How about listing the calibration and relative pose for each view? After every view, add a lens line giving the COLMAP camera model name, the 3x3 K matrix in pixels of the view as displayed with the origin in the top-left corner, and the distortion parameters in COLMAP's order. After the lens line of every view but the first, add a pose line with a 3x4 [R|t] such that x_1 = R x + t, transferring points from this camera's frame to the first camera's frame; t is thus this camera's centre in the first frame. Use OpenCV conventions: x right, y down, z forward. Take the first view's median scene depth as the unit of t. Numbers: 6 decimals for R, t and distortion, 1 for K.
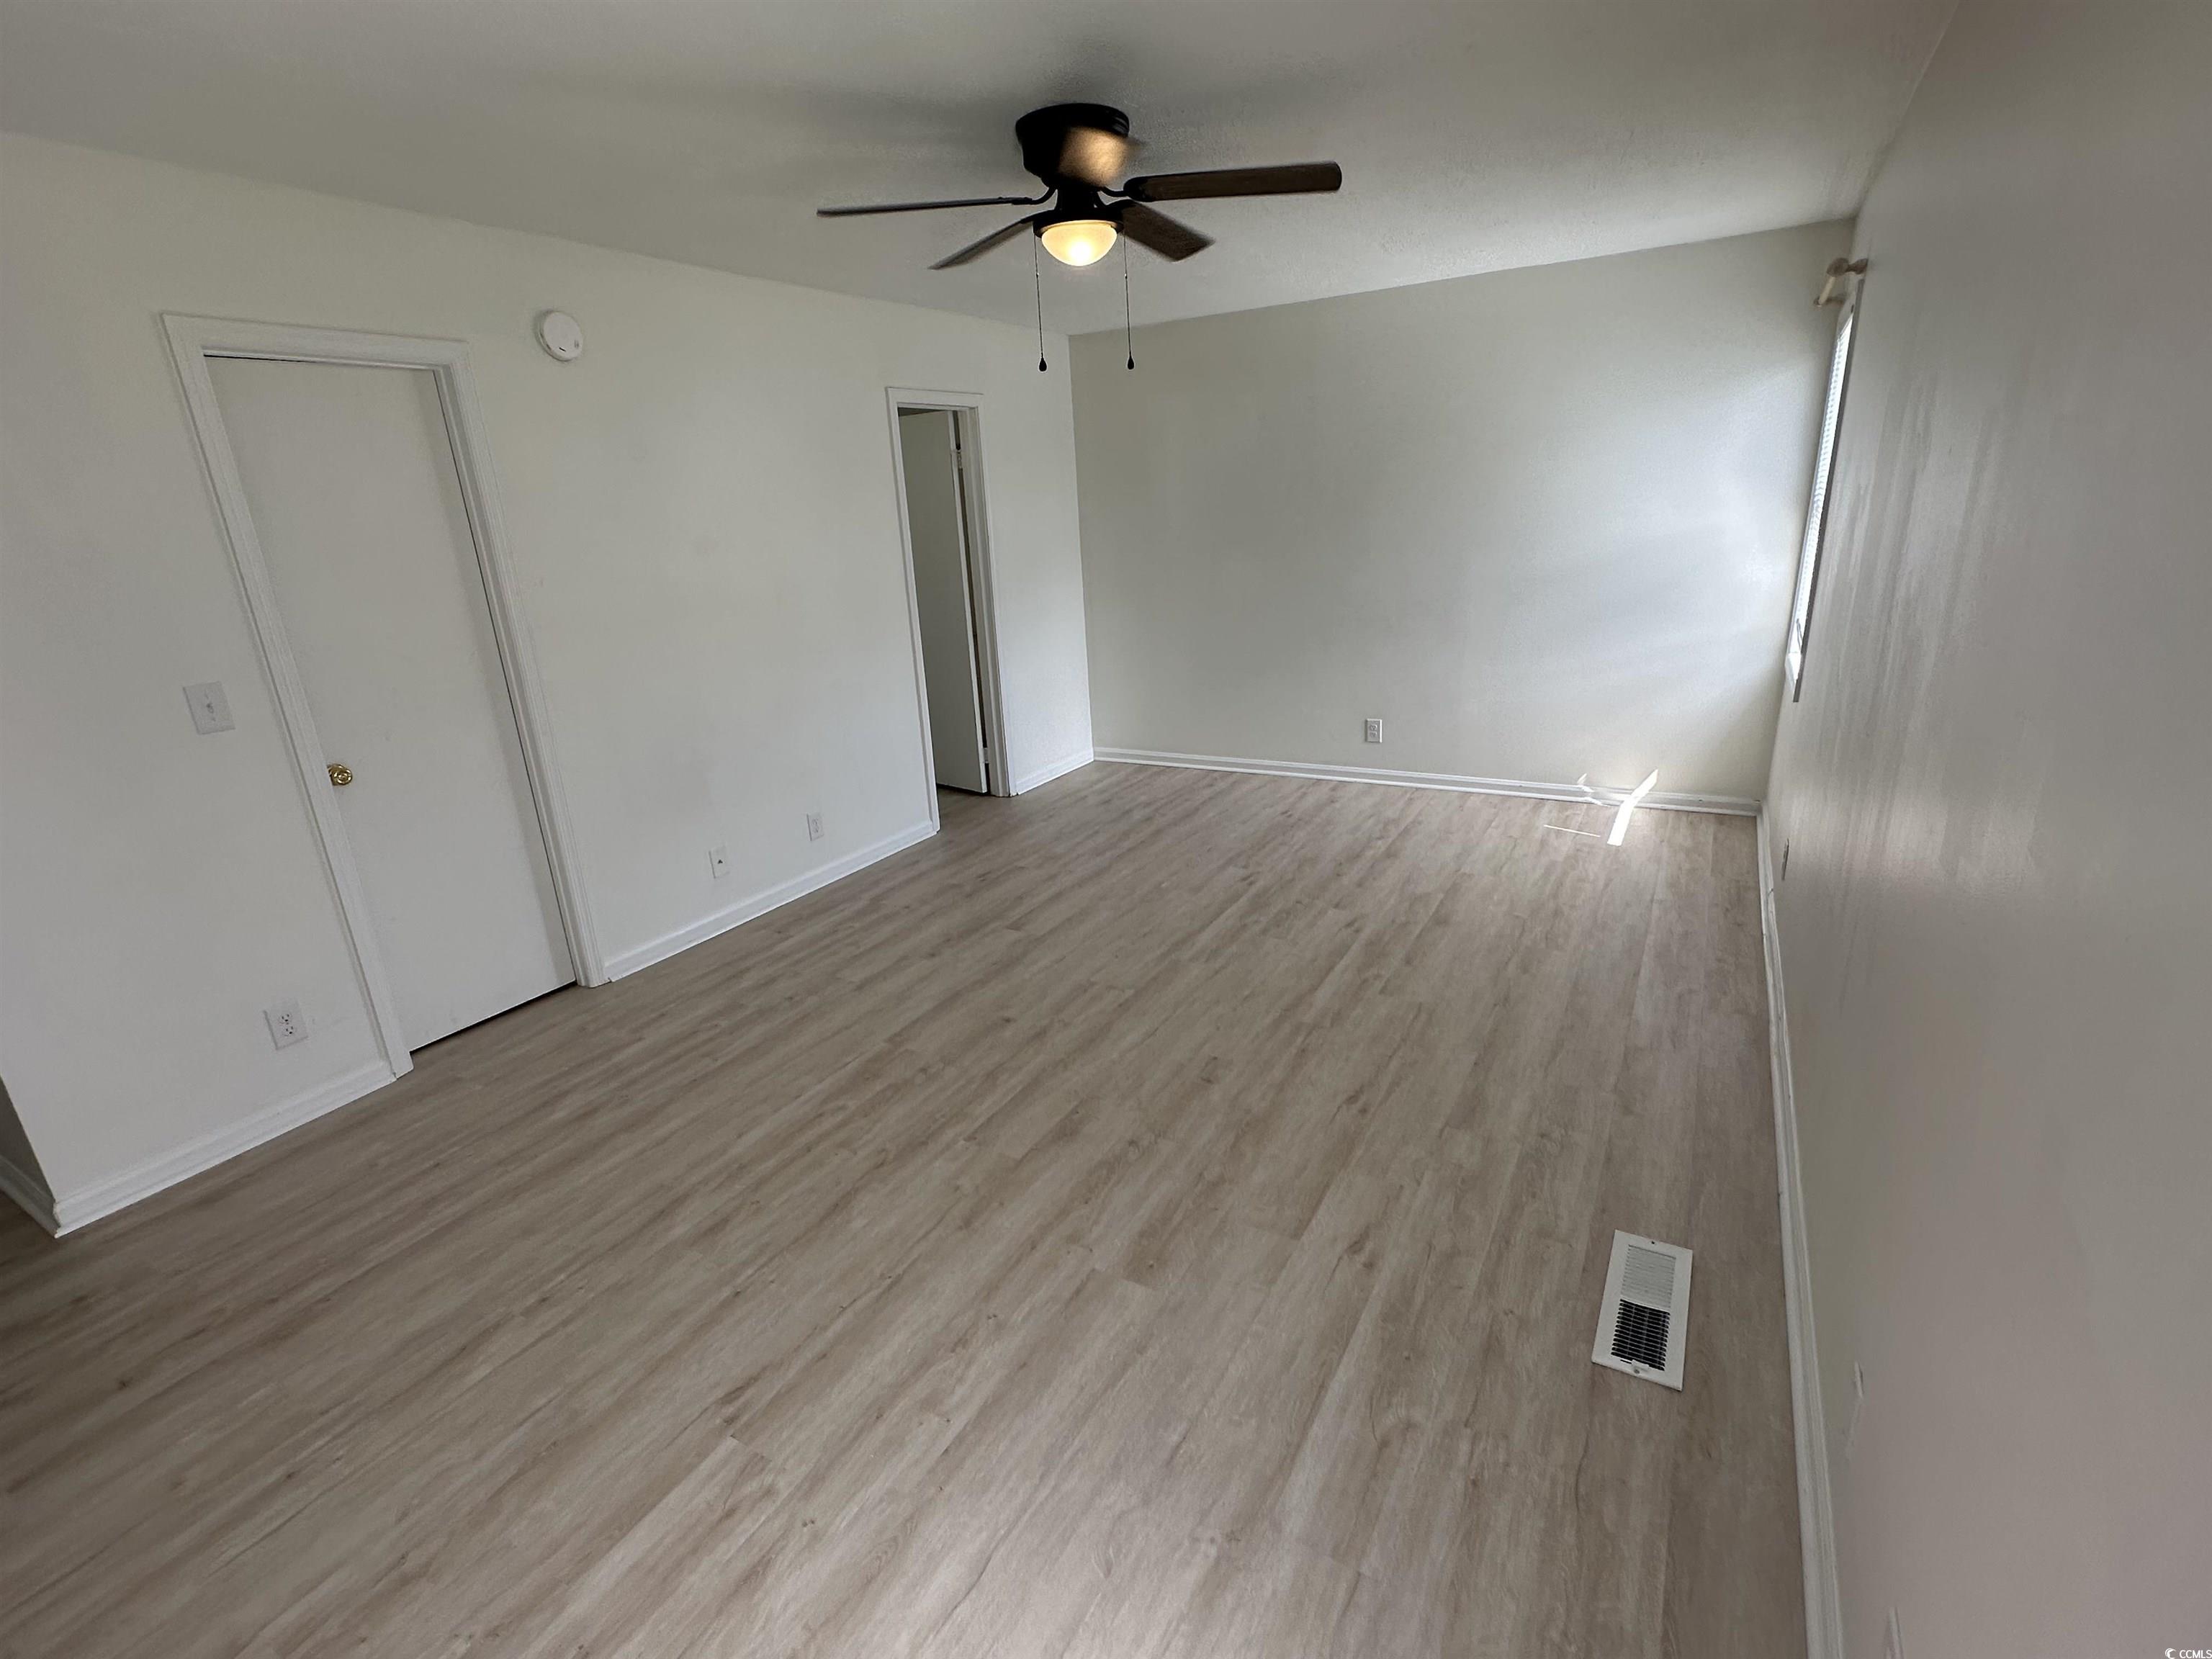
lens RADIAL K [[1030.4, 0, 1103.1], [0, 1030.4, 838.9], [0, 0, 1]] dist [-0.001455, 0.000450]
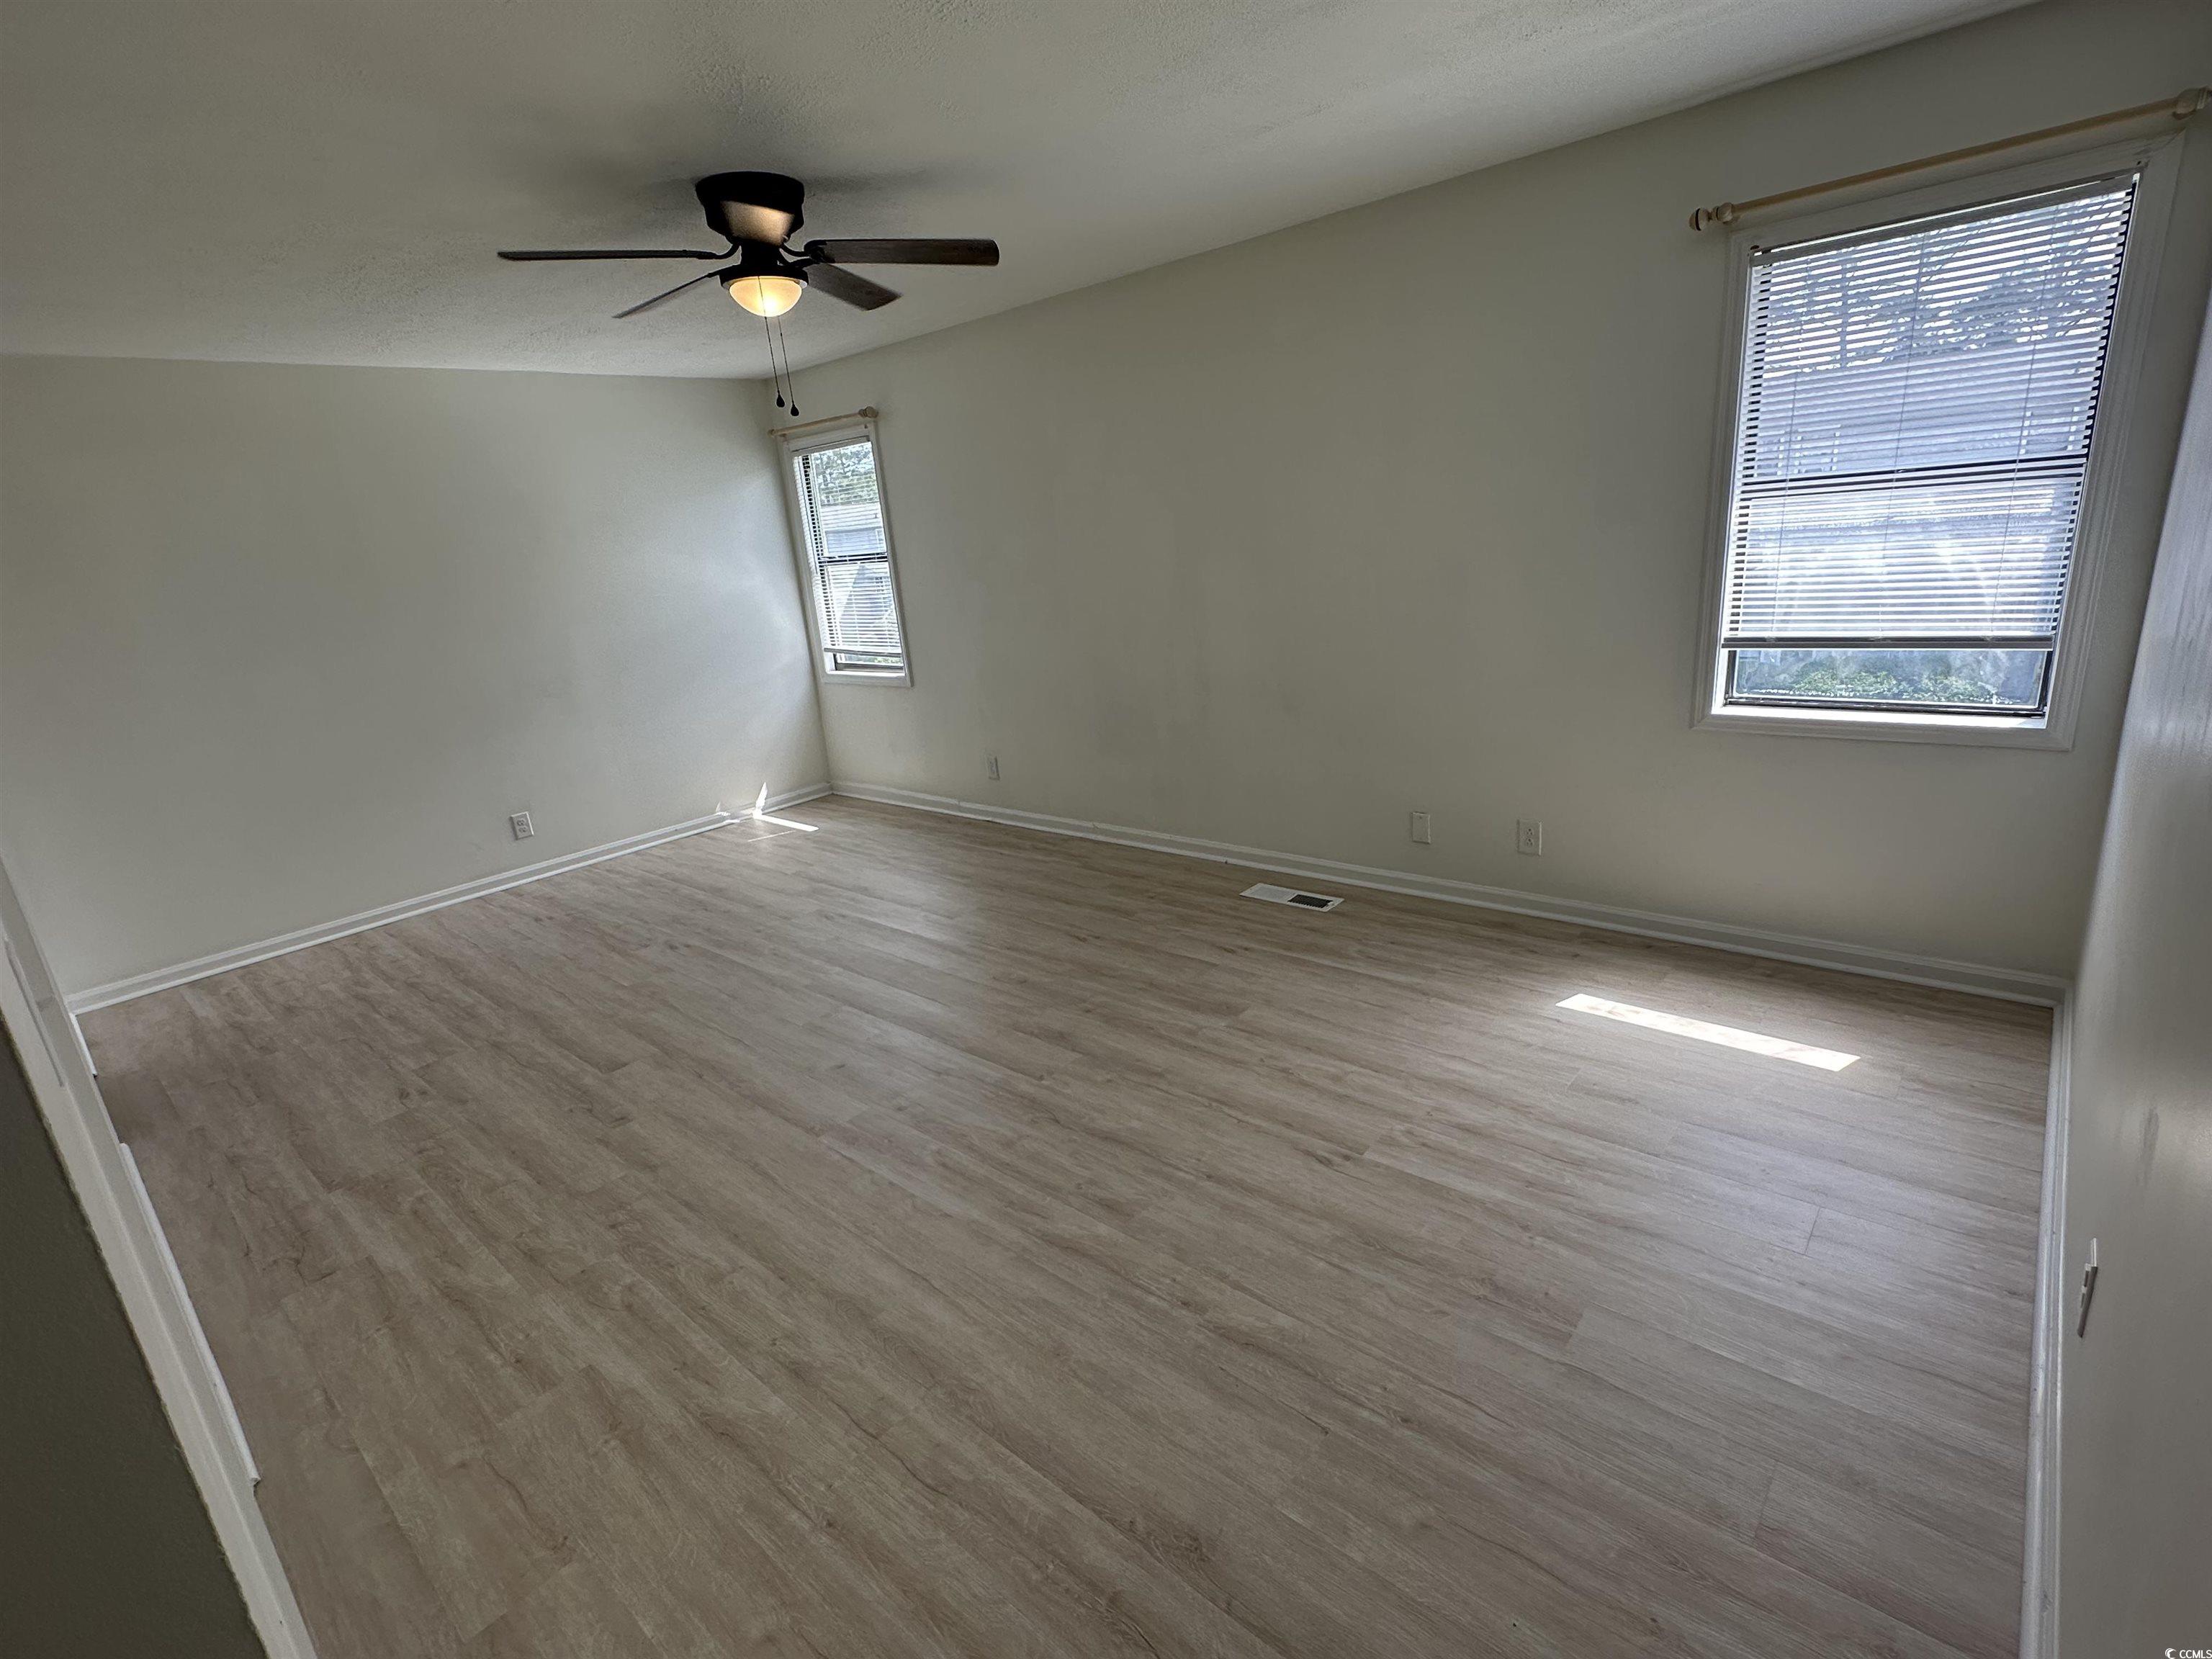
lens RADIAL K [[1030.4, 0, 1103.7], [0, 1030.4, 827.0], [0, 0, 1]] dist [-0.001455, 0.000450]
pose [[0.205350, -0.244914, 0.947549, -1.110506], [0.378559, 0.912698, 0.153866, -0.100974], [-0.902510, 0.327107, 0.280137, 0.545734]]
